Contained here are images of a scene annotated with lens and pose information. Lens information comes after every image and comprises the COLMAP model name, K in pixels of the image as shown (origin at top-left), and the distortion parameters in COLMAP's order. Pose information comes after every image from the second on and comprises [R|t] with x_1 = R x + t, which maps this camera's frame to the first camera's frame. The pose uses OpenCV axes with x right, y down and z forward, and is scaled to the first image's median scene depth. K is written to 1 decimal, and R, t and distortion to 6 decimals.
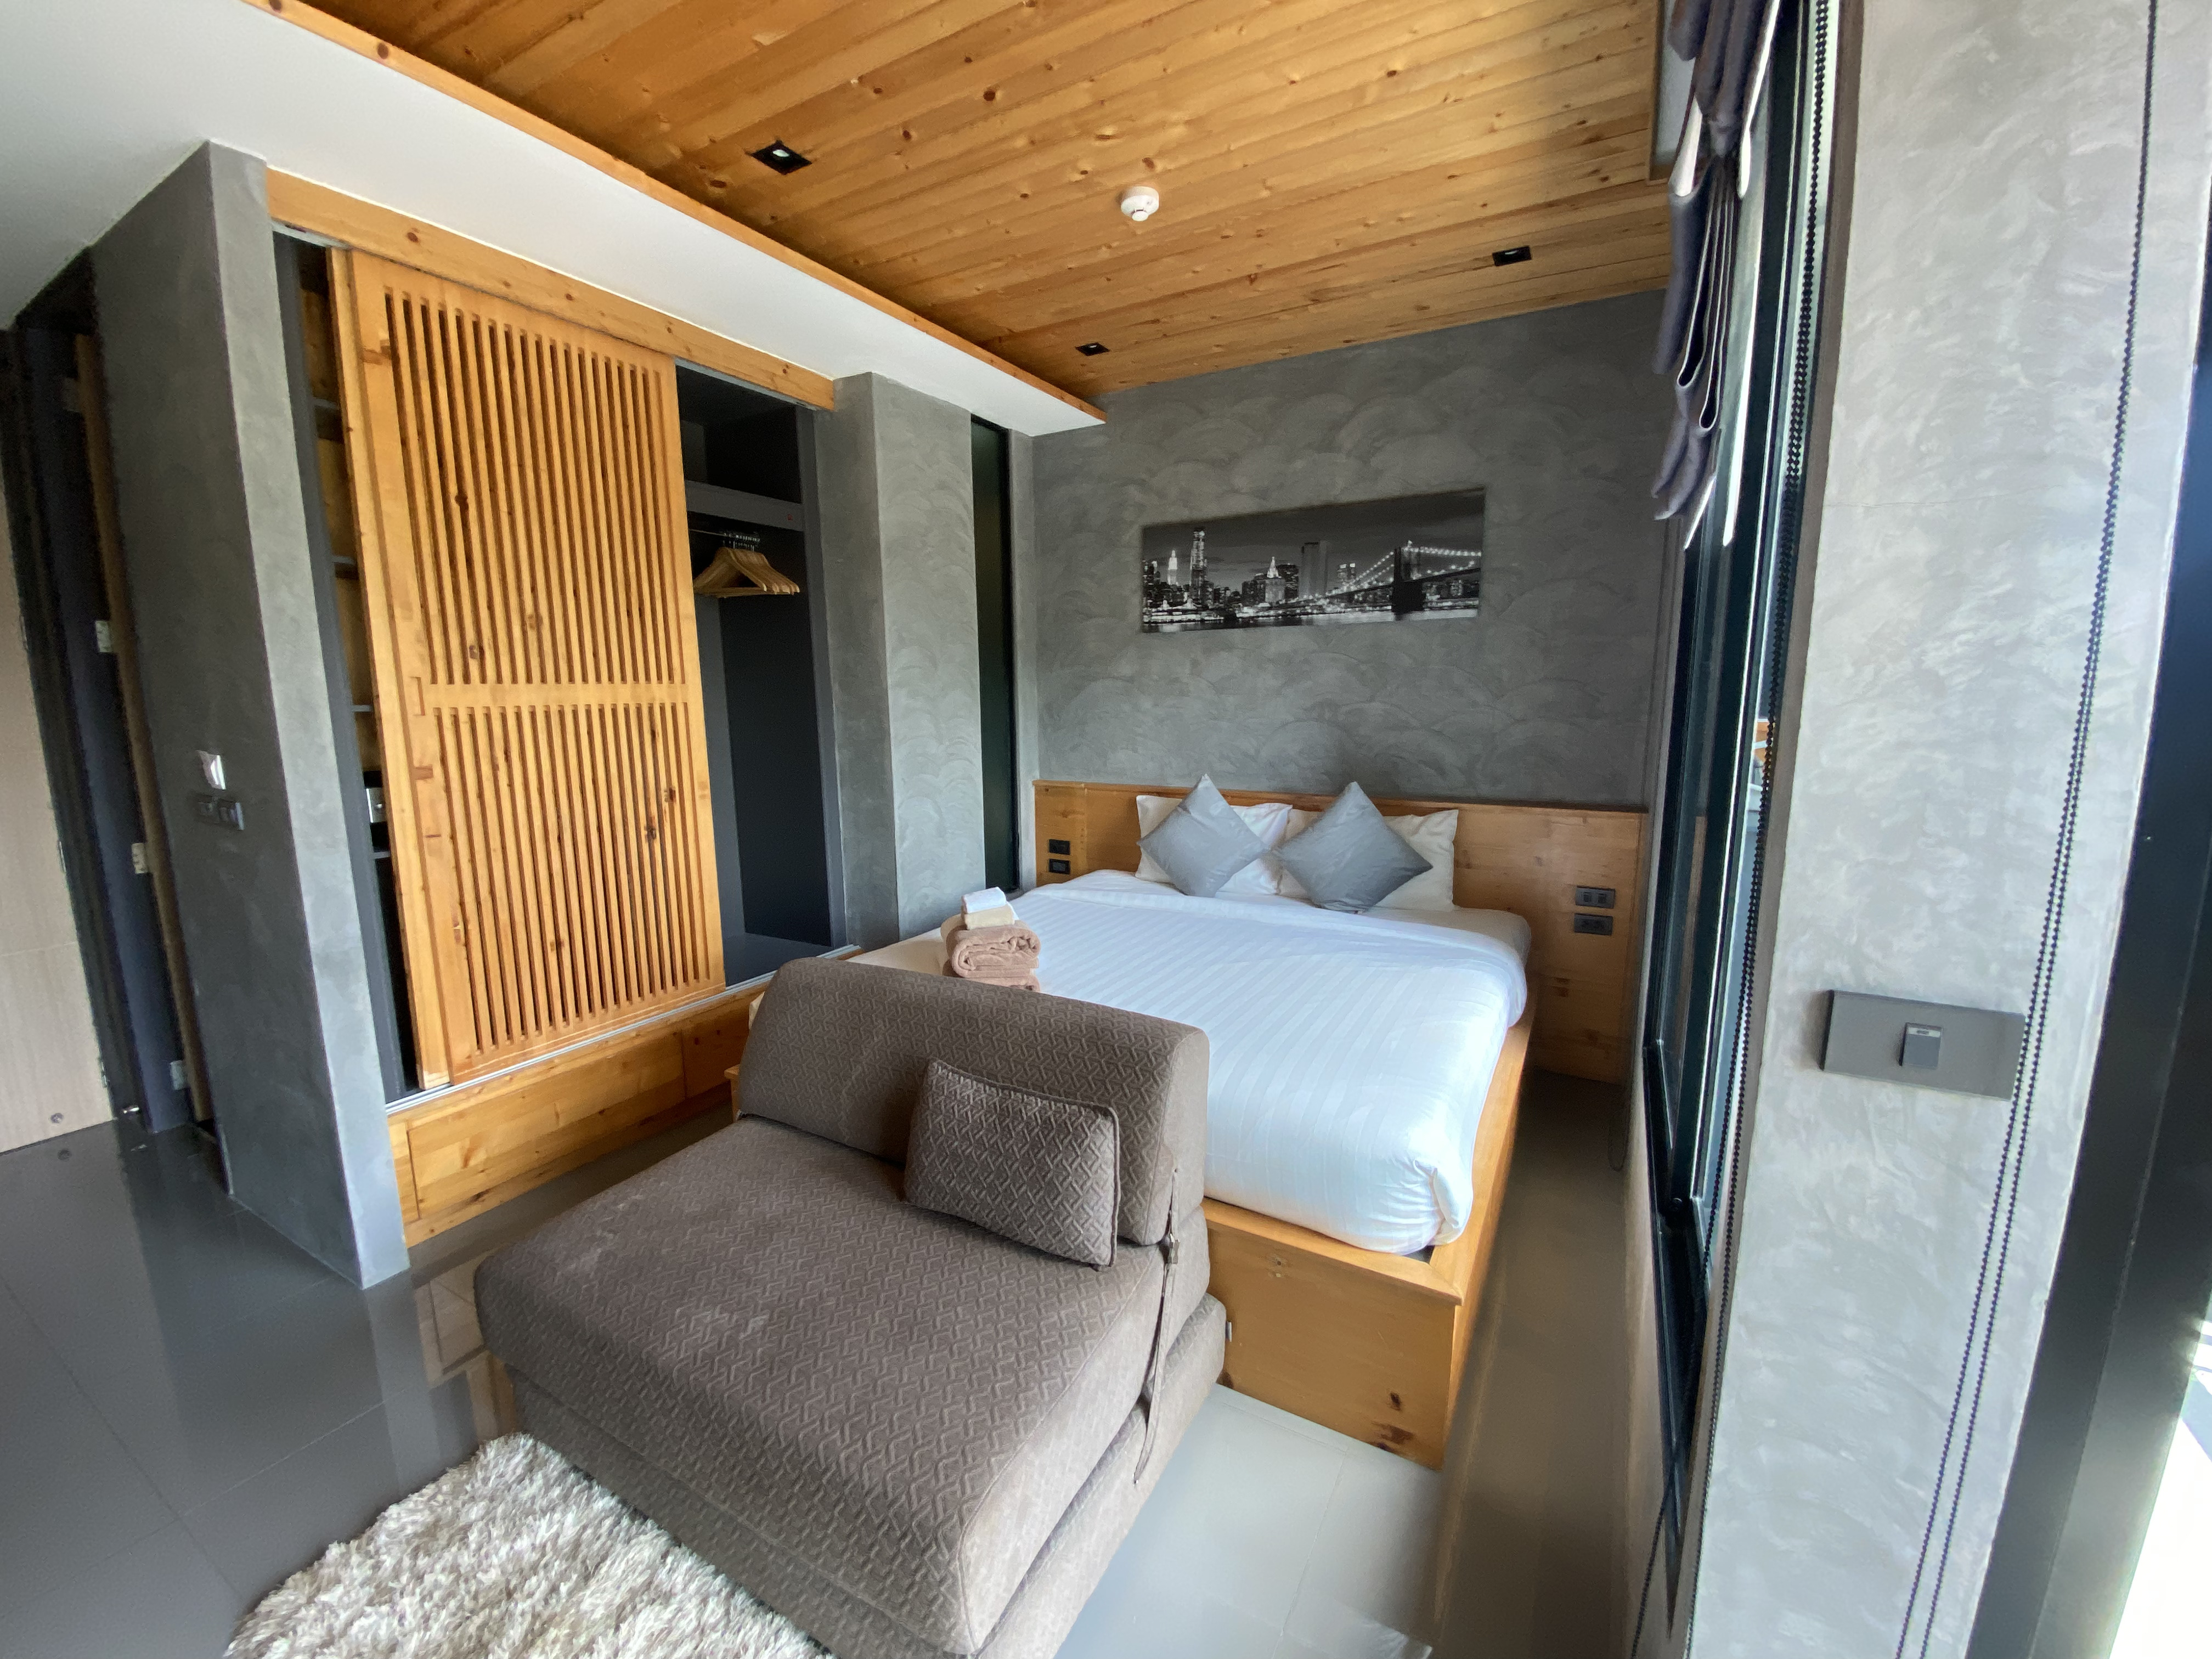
lens RADIAL K [[900.8, 0, 1107.8], [0, 900.8, 825.9], [0, 0, 1]] dist [-0.006782, -0.007196]
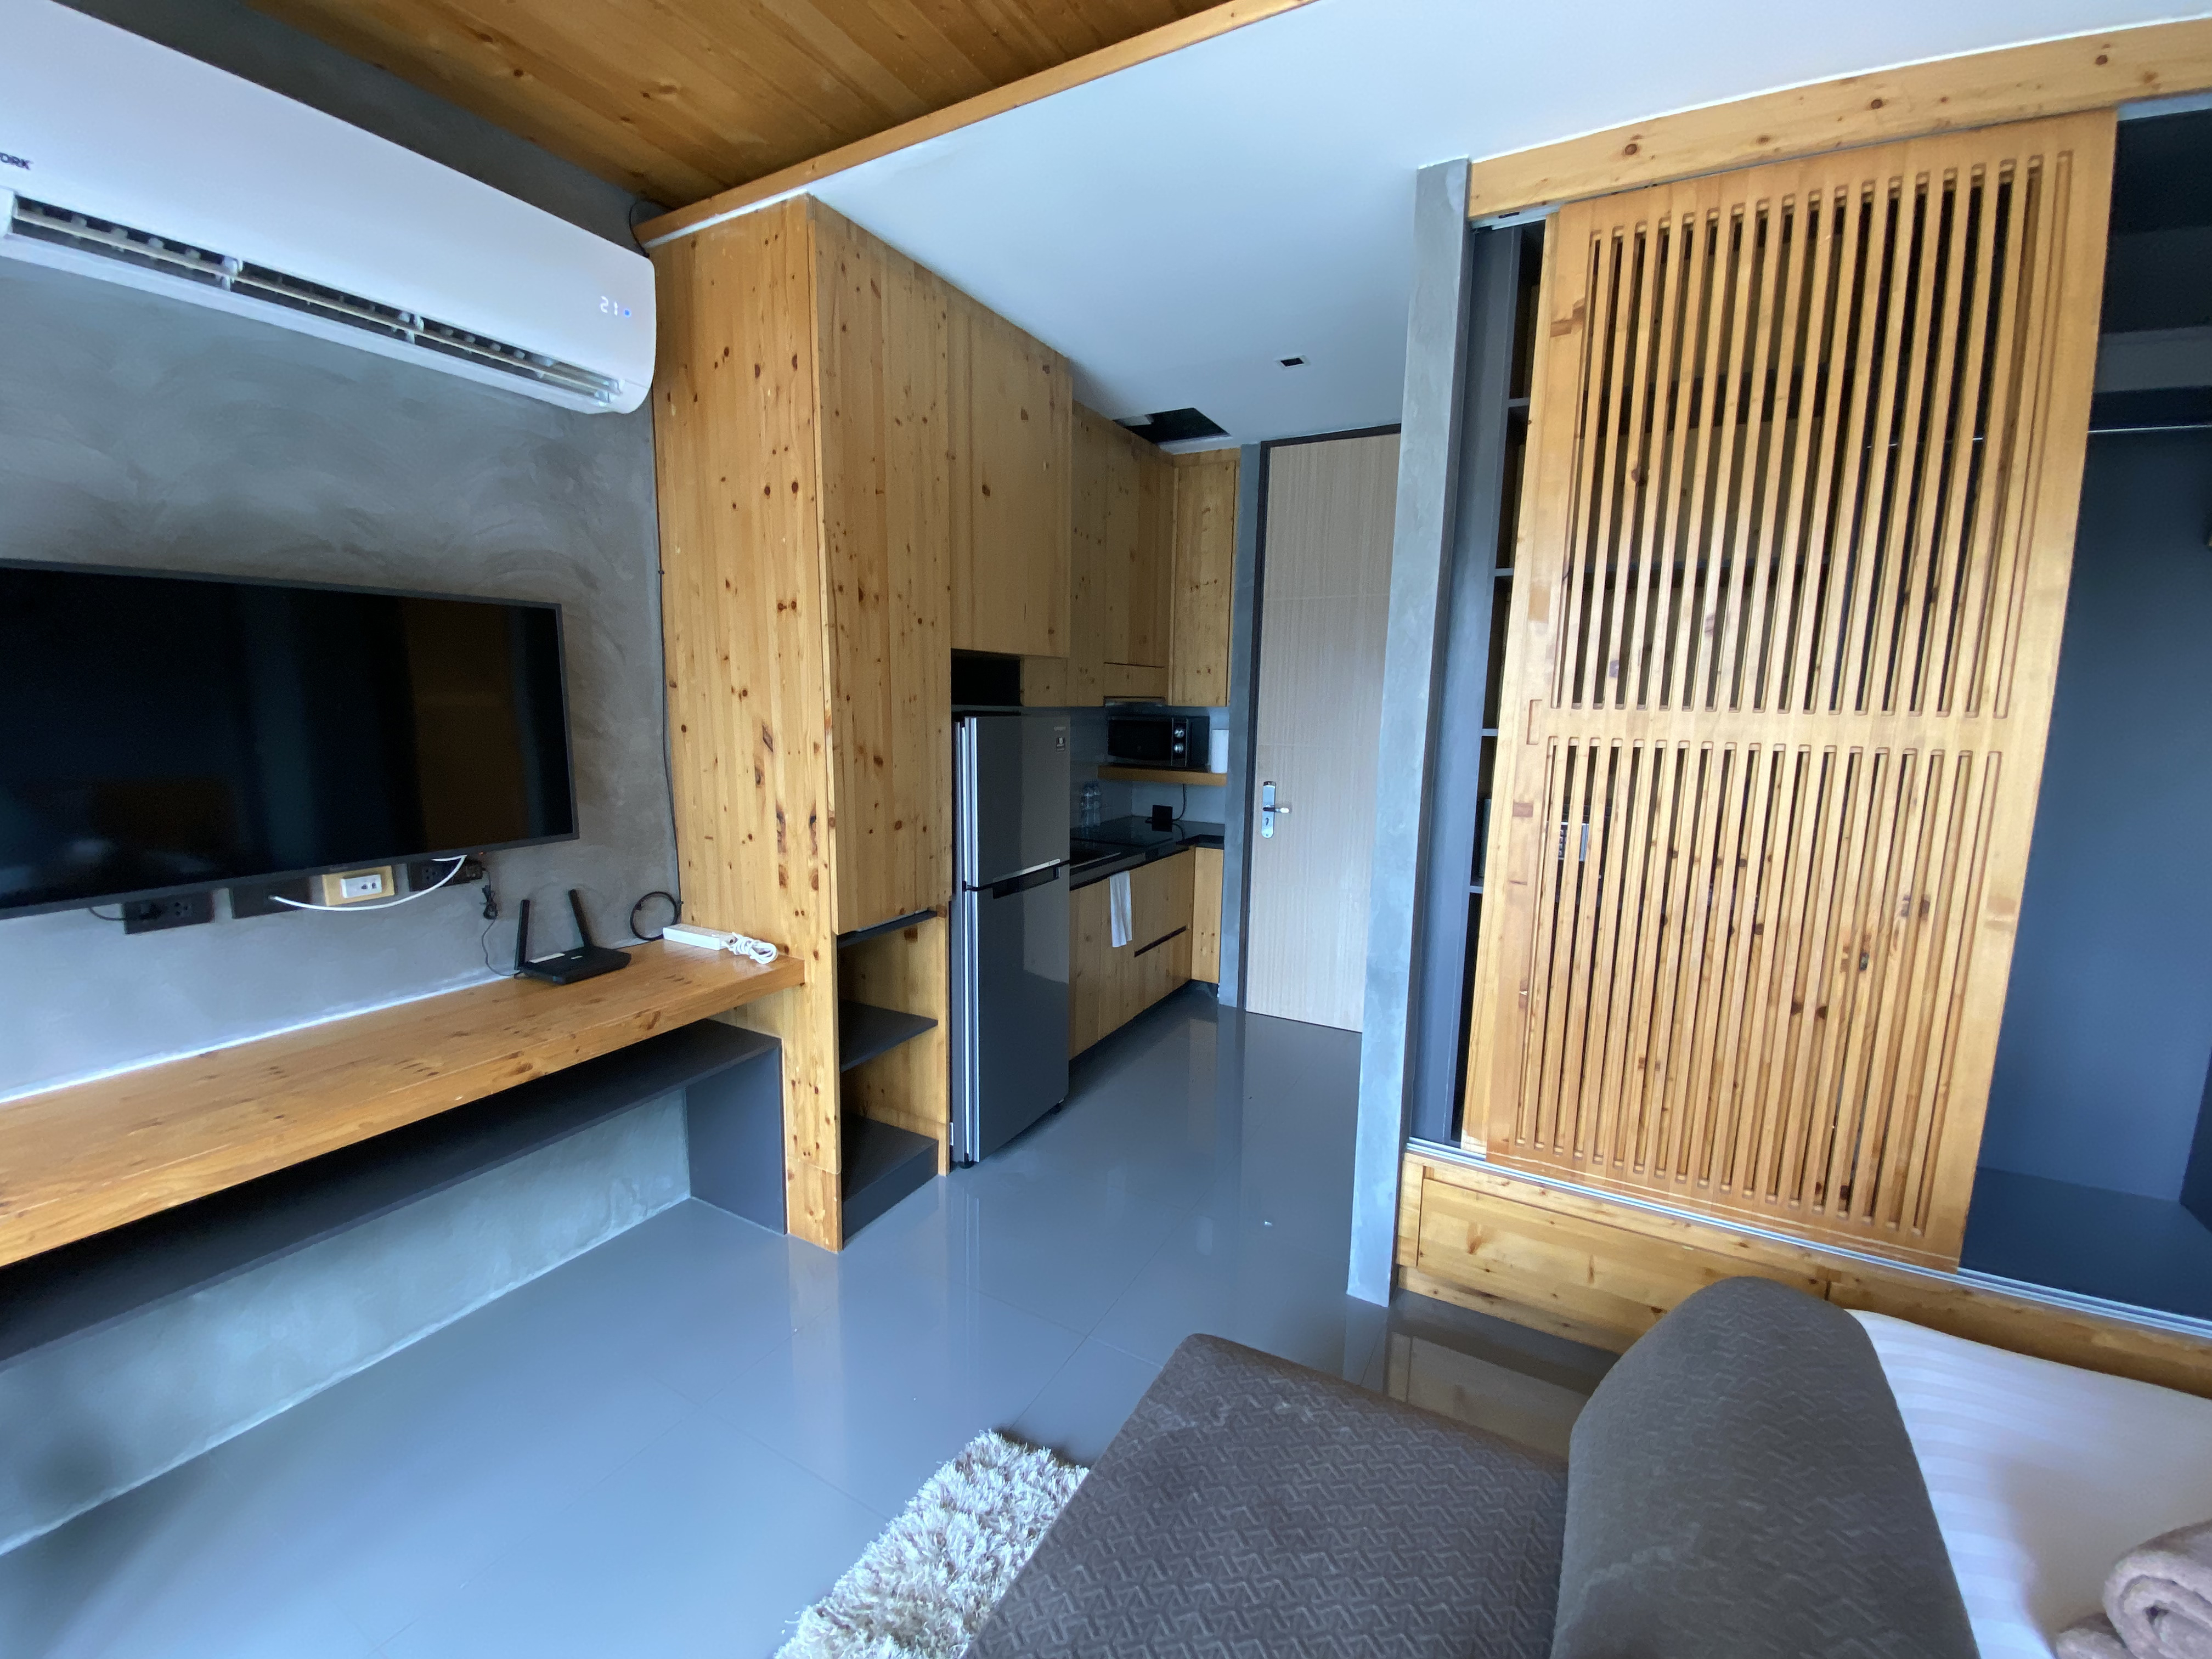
lens RADIAL K [[900.8, 0, 1119.7], [0, 900.8, 828.8], [0, 0, 1]] dist [-0.006782, -0.007196]
pose [[0.010763, 0.151076, -0.988464, 0.085691], [-0.175438, 0.973473, 0.146874, -0.092171], [0.984432, 0.171834, 0.036982, 0.547035]]
